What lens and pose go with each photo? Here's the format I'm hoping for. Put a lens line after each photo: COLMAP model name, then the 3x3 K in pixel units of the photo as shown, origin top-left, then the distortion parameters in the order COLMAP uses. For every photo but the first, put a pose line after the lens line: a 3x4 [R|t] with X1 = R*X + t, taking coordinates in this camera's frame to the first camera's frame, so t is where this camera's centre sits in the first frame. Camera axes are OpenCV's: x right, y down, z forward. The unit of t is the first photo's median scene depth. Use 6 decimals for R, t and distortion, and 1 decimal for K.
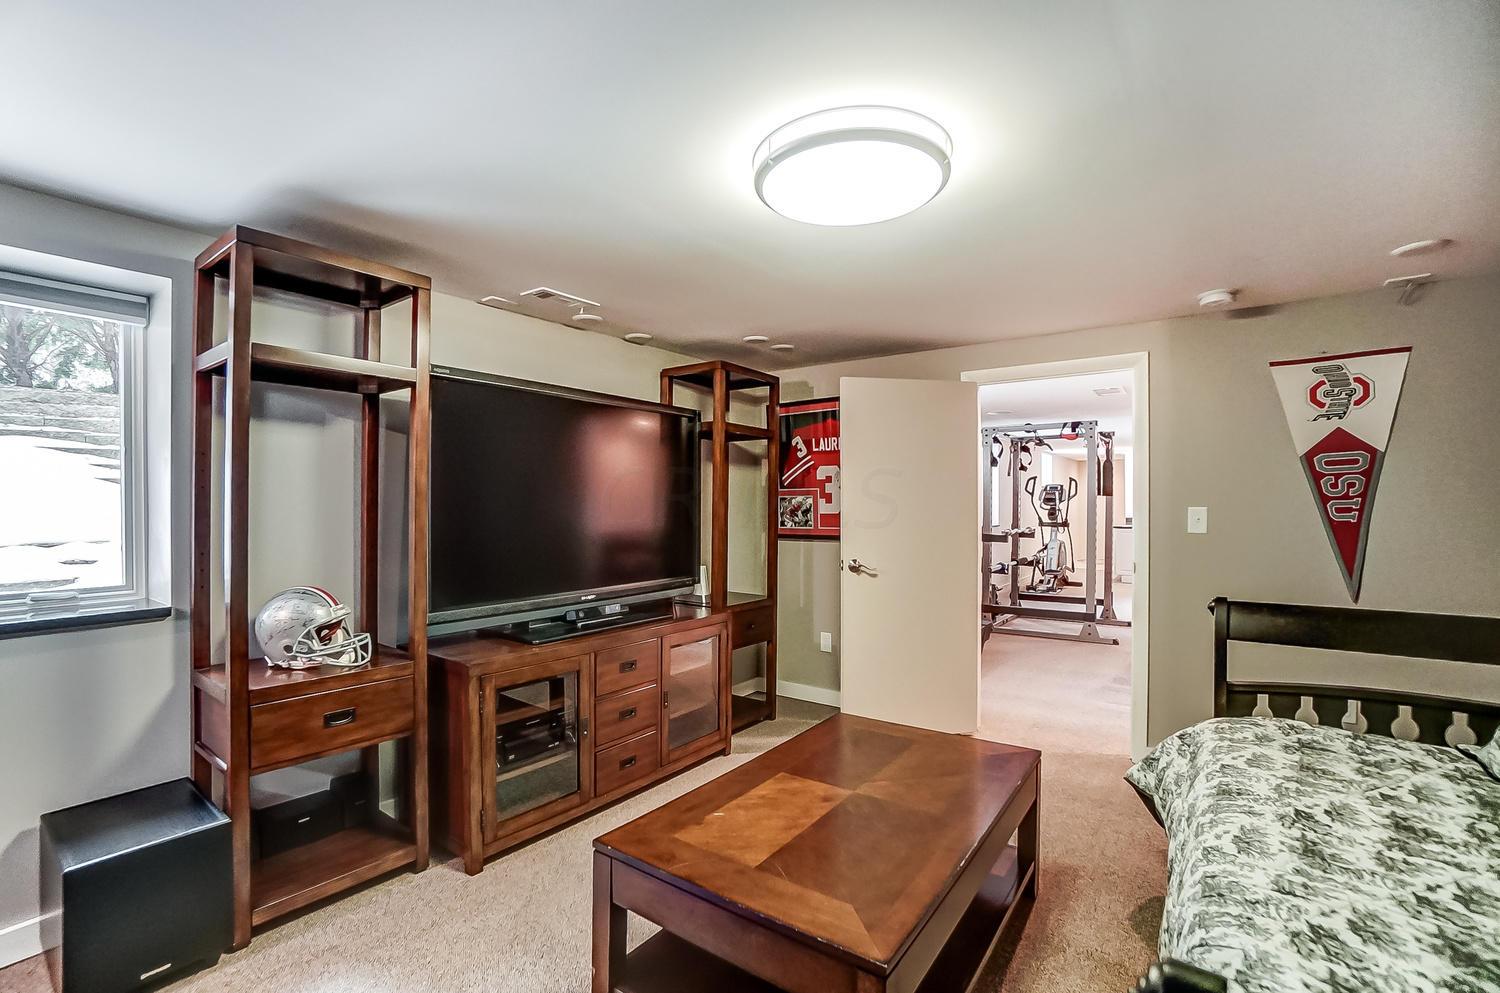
lens RADIAL K [[665.7, 0, 729.4], [0, 665.7, 495.5], [0, 0, 1]] dist [-0.066760, 0.027689]
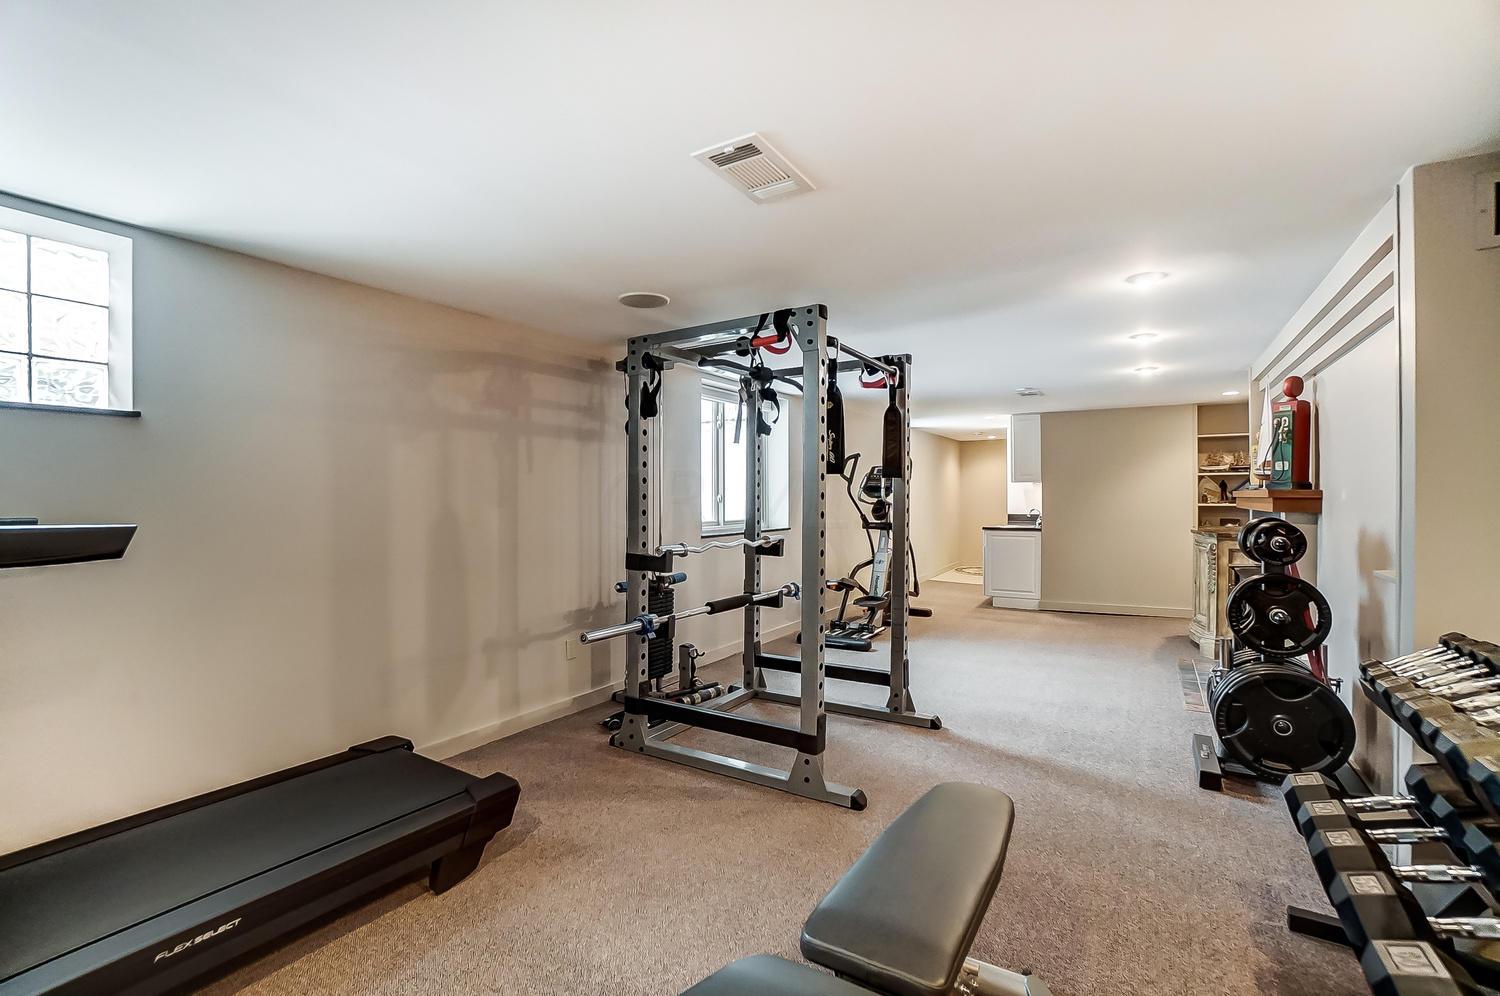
lens RADIAL K [[665.7, 0, 729.4], [0, 665.7, 497.0], [0, 0, 1]] dist [-0.066760, 0.027689]
pose [[0.996960, -0.001478, 0.077902, 0.355687], [0.000549, 0.999929, 0.011942, 0.008215], [-0.077915, -0.011862, 0.996889, 0.423973]]
